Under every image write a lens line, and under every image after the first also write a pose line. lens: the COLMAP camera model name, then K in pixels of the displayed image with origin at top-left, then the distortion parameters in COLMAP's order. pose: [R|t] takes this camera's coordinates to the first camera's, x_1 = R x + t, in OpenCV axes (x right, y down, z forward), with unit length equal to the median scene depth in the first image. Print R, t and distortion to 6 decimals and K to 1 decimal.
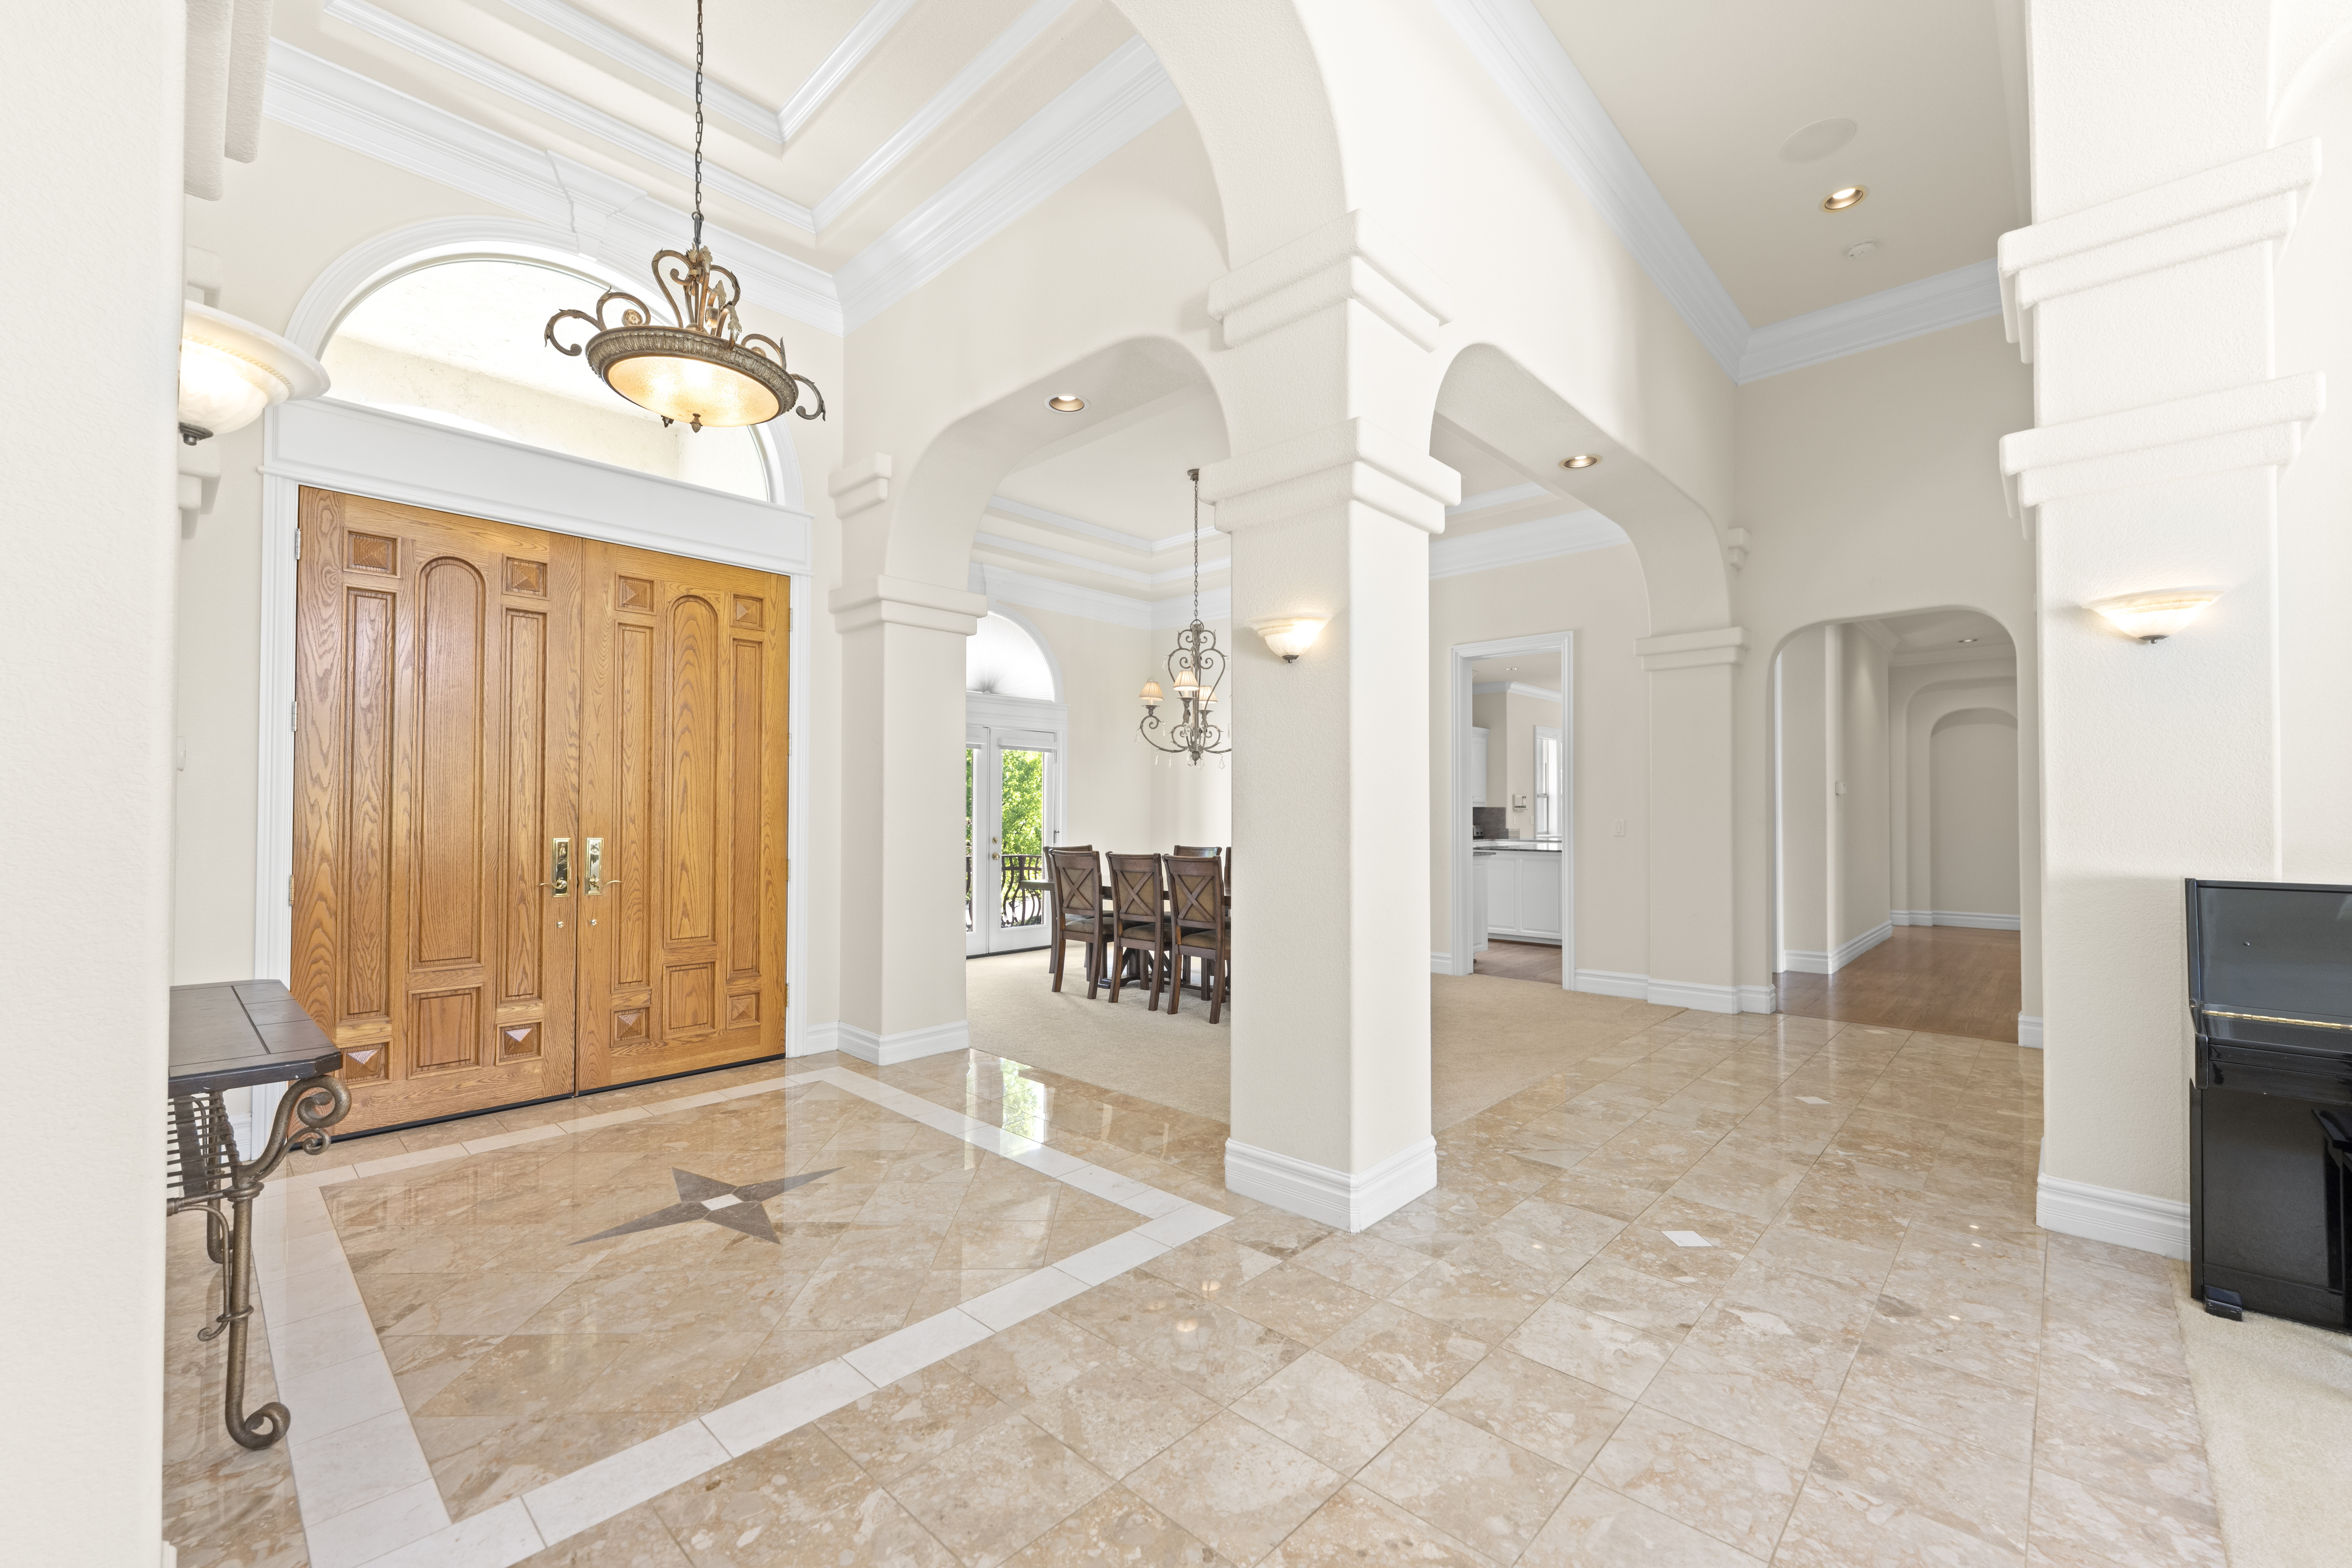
lens RADIAL K [[947.4, 0, 1178.4], [0, 947.4, 800.7], [0, 0, 1]] dist [-0.001601, -0.000056]
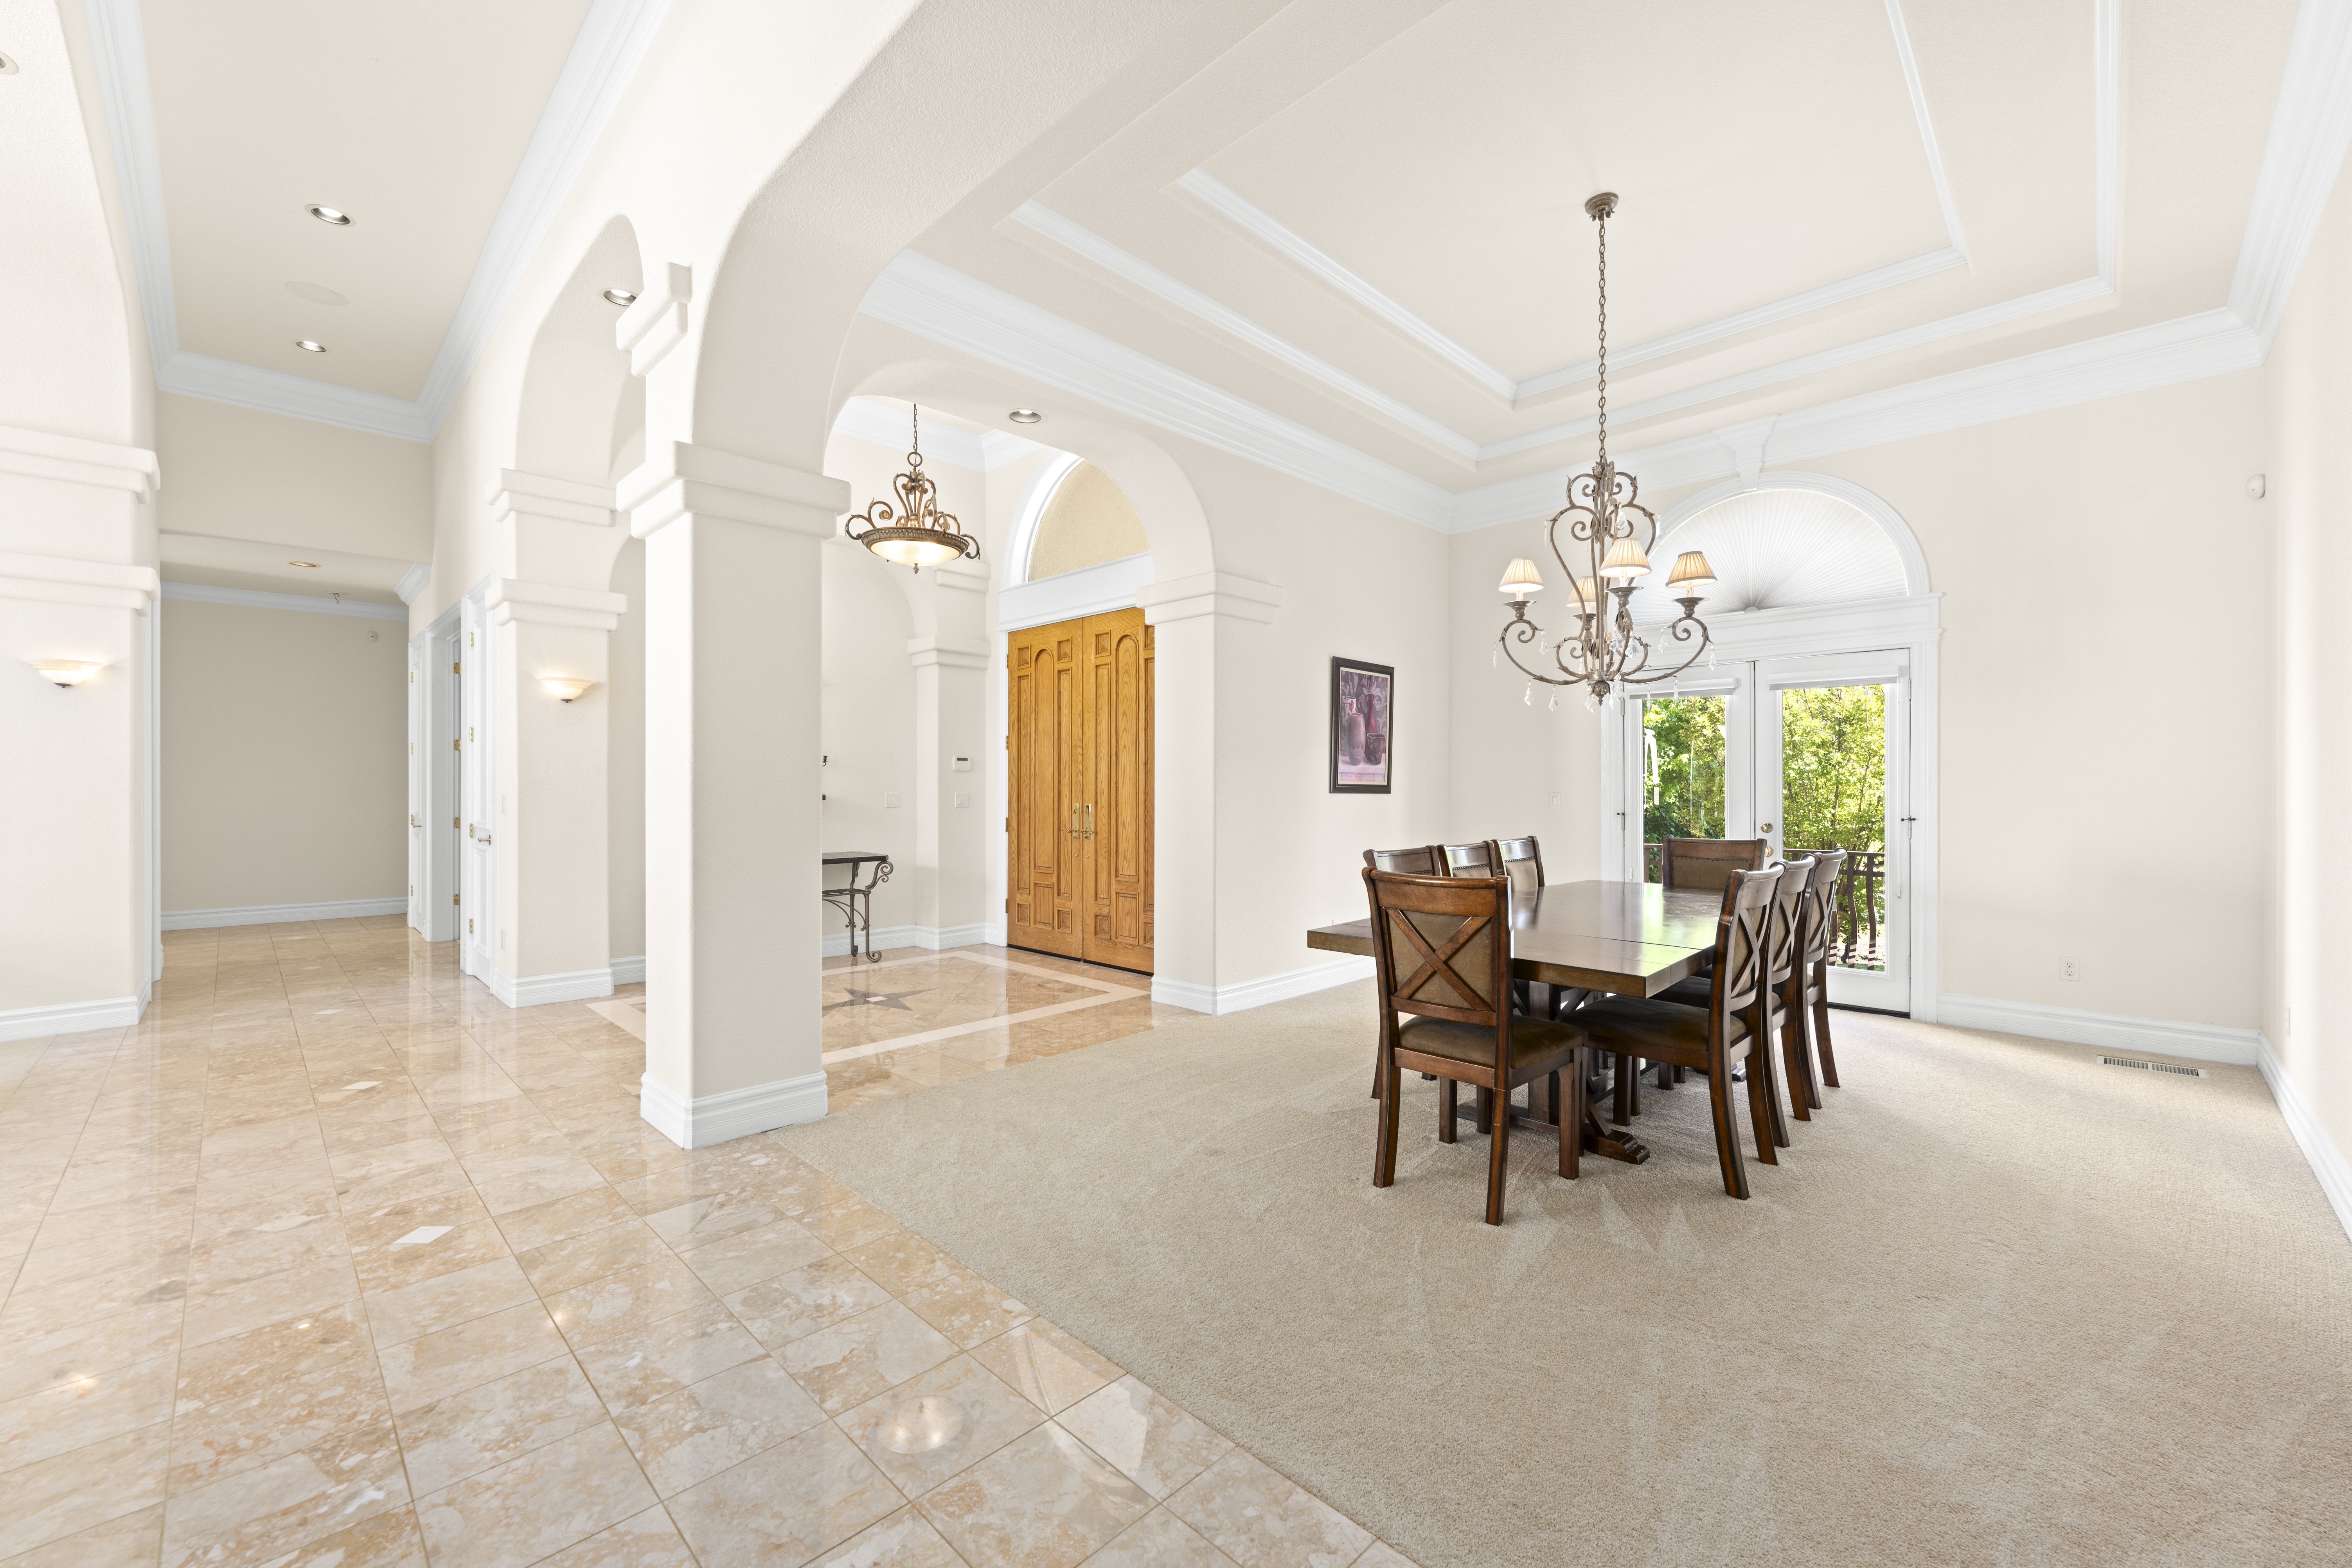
lens RADIAL K [[943.0, 0, 1168.2], [0, 943.0, 792.9], [0, 0, 1]] dist [0.000256, 0.000006]
pose [[-0.033302, 0.005786, -0.999429, 1.407189], [0.014252, 0.999884, 0.005314, 0.022519], [0.999344, -0.014067, -0.033380, 1.723933]]
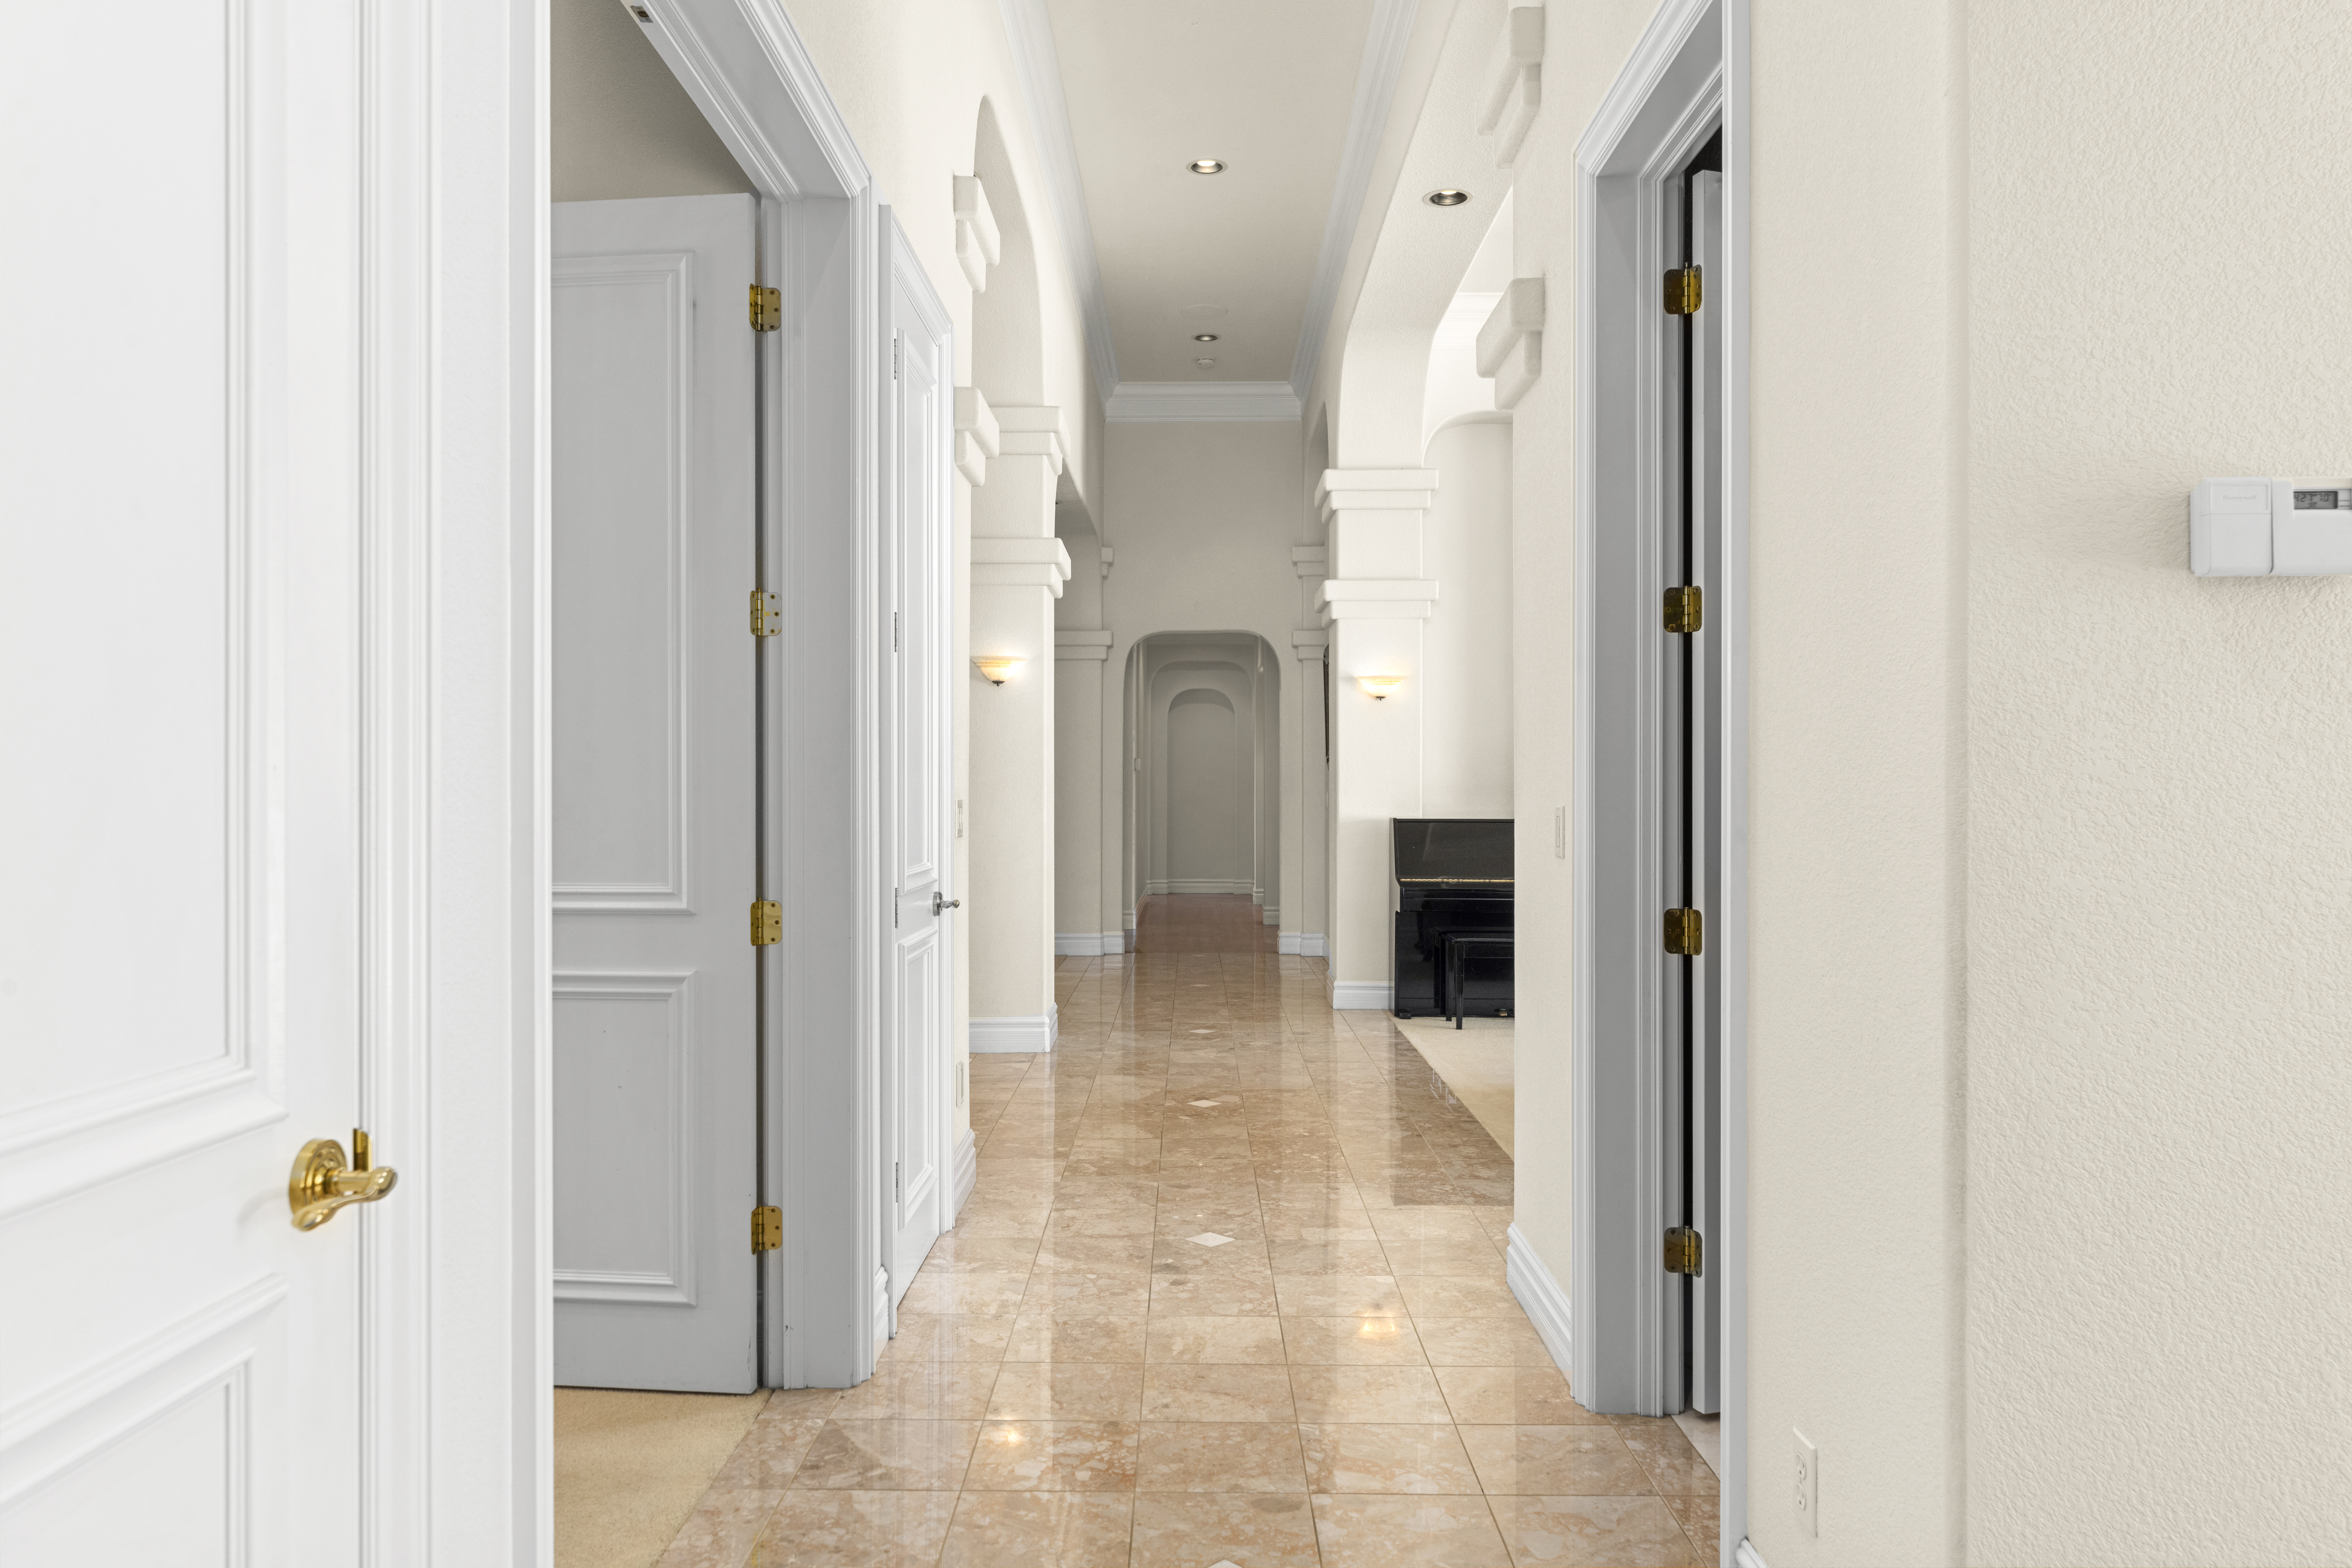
lens RADIAL K [[1582.1, 0, 1176.0], [0, 1582.1, 784.0], [0, 0, 1]] dist [0.000572, 0.000011]
pose [[0.733069, 0.001856, 0.680152, -1.422098], [-0.009948, 0.999919, 0.007993, -0.013727], [-0.680082, -0.012626, 0.733028, -1.052633]]
